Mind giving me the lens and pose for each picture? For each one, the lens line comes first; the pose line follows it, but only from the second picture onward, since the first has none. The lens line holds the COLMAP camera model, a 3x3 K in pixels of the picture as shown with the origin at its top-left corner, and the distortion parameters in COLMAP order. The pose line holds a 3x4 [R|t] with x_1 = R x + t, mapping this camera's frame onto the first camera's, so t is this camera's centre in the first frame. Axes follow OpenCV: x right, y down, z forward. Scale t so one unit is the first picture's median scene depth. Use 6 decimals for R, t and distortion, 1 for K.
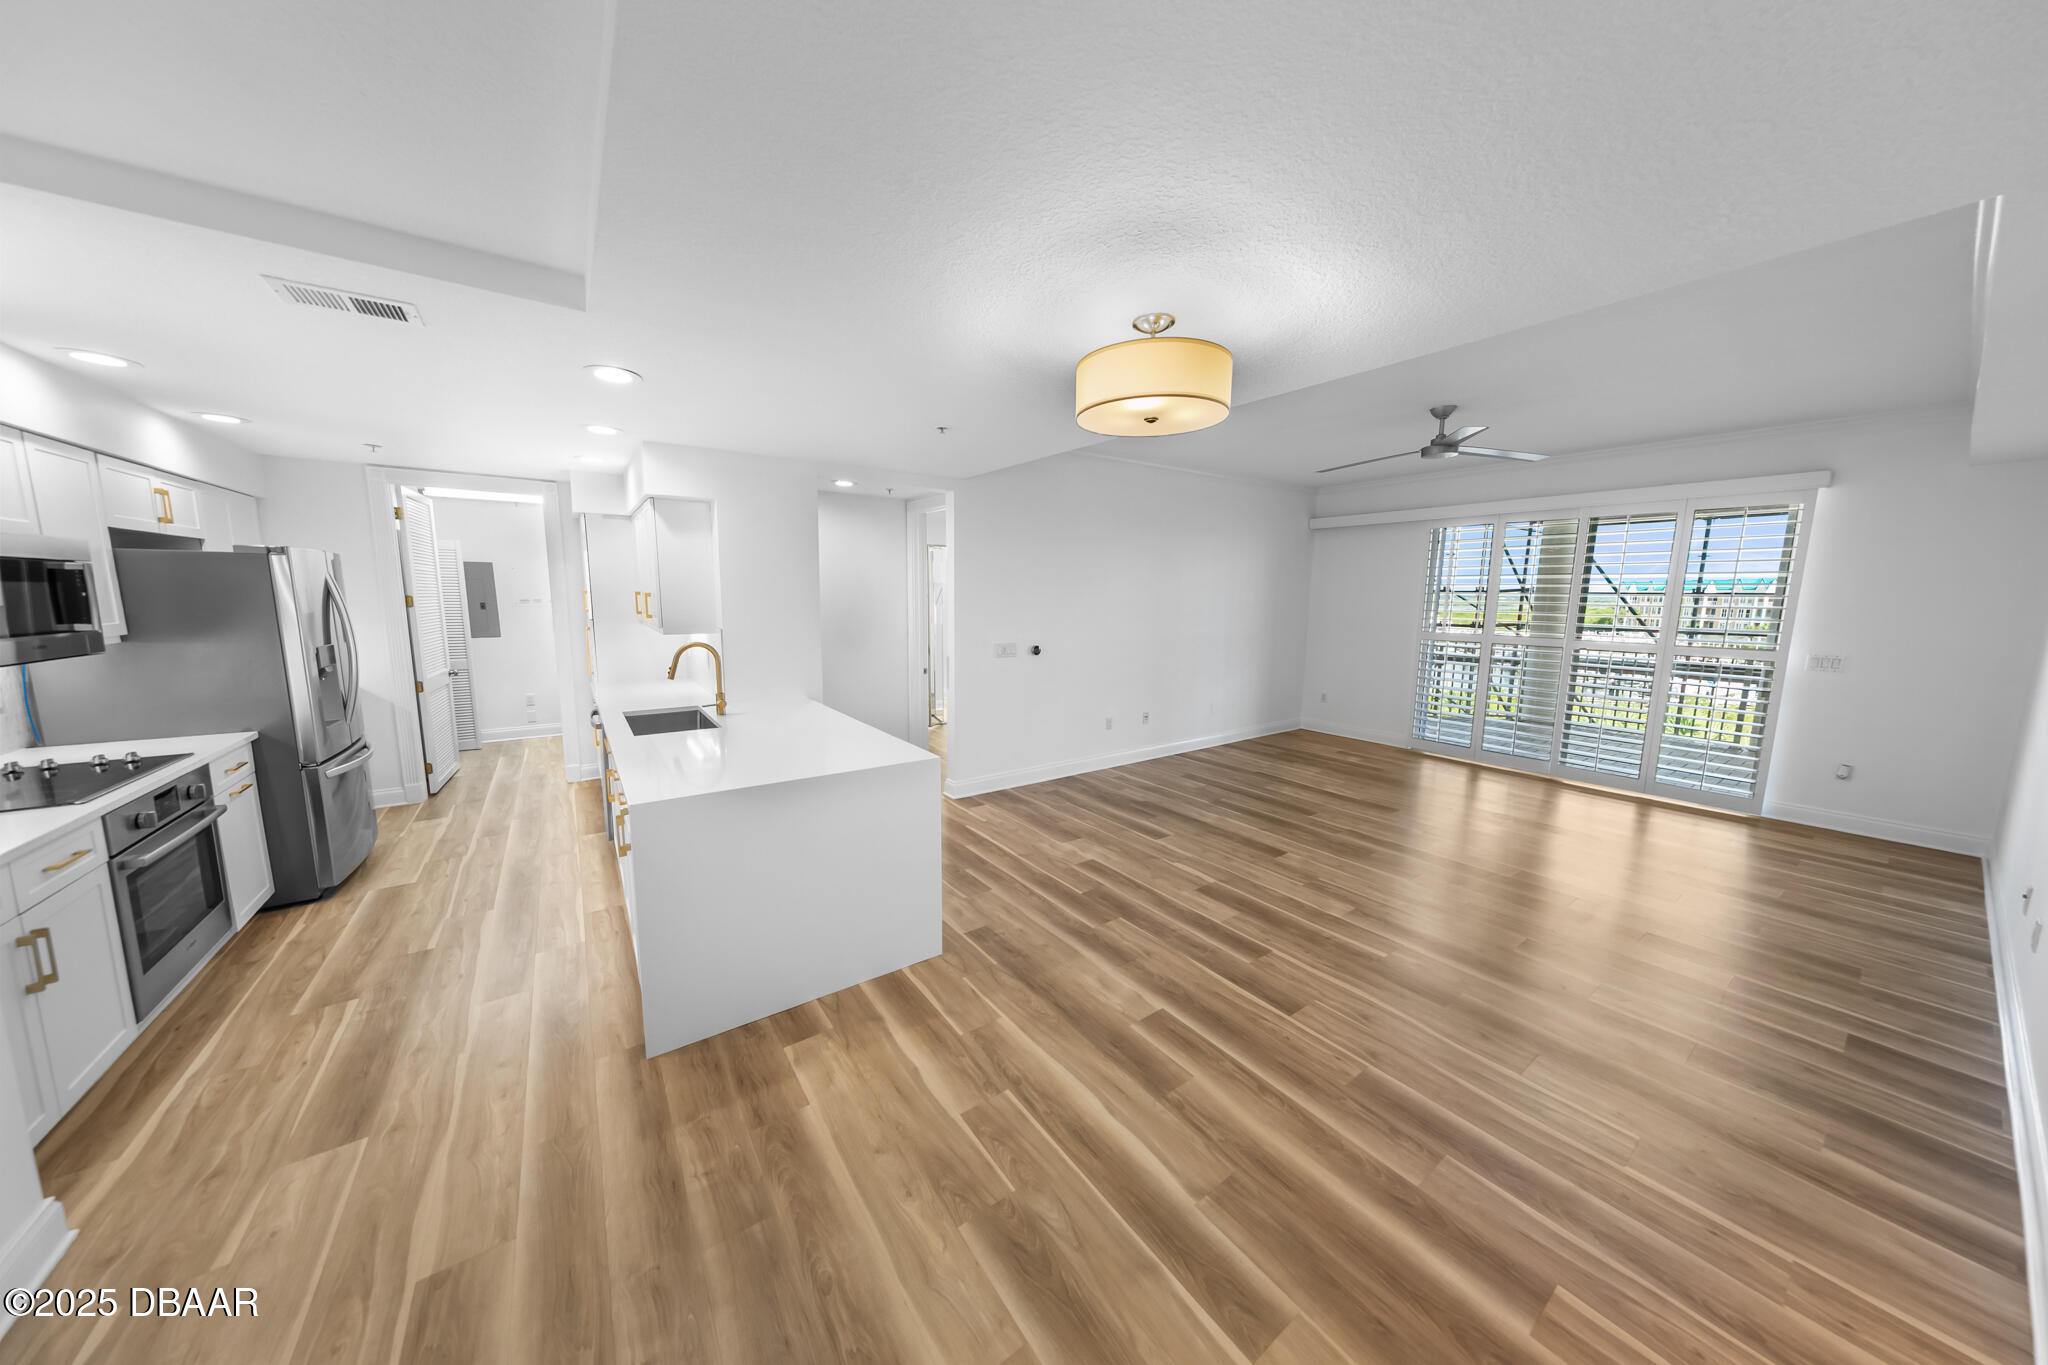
lens RADIAL K [[639.7, 0, 1019.1], [0, 639.7, 679.3], [0, 0, 1]] dist [0.010429, -0.001533]
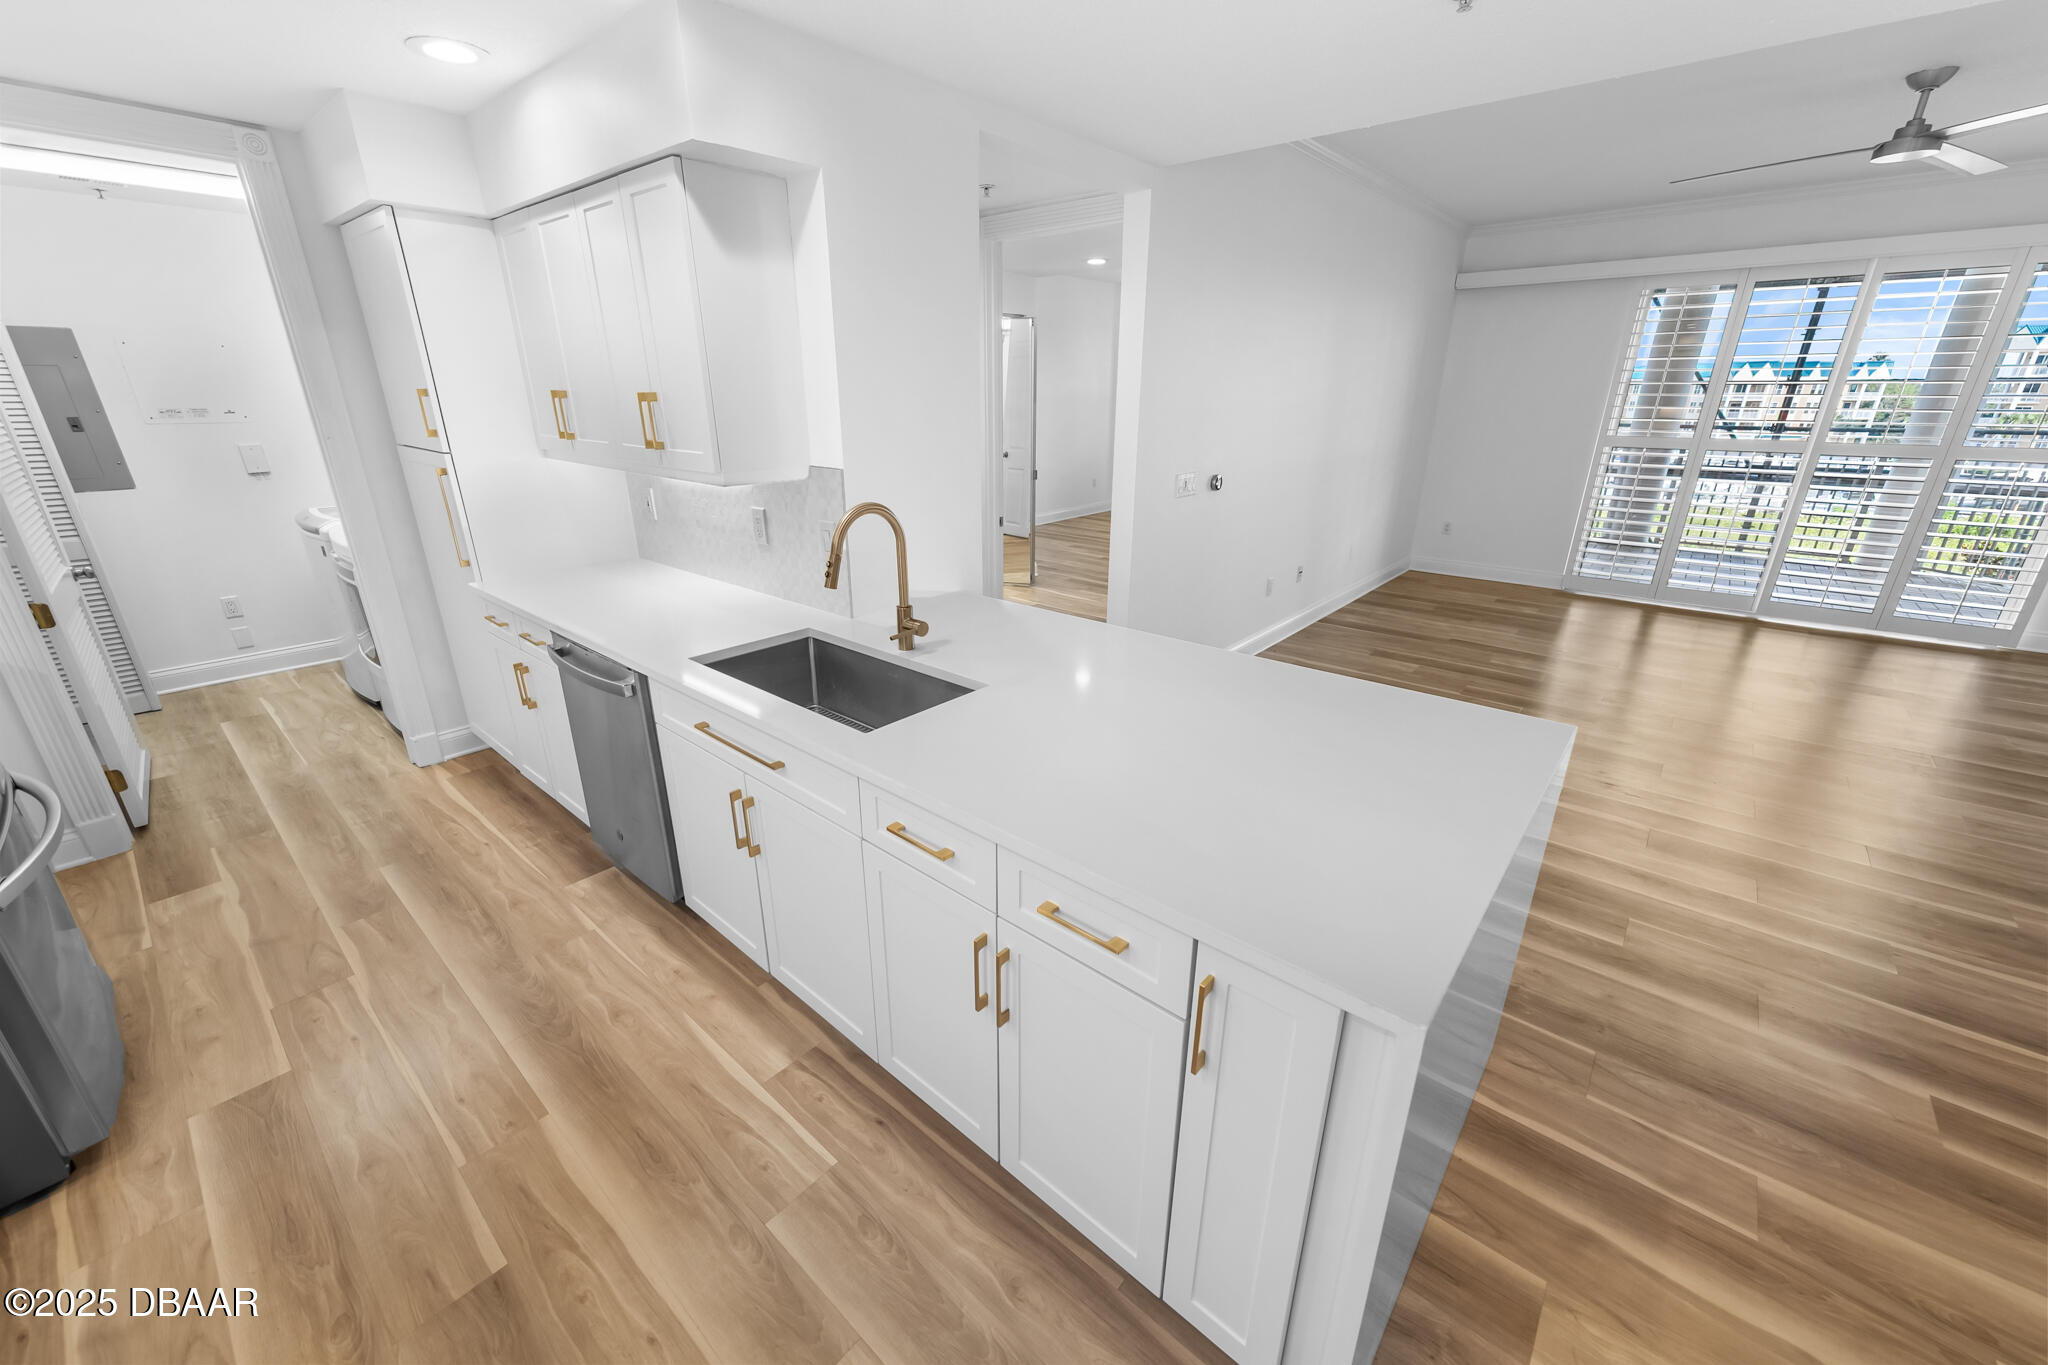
lens RADIAL K [[784.7, 0, 1018.2], [0, 784.7, 680.4], [0, 0, 1]] dist [0.006450, -0.000178]
pose [[0.970315, -0.092195, 0.223583, -0.500975], [0.040753, 0.973597, 0.224606, -0.052811], [-0.238388, -0.208827, 0.948453, 0.380015]]
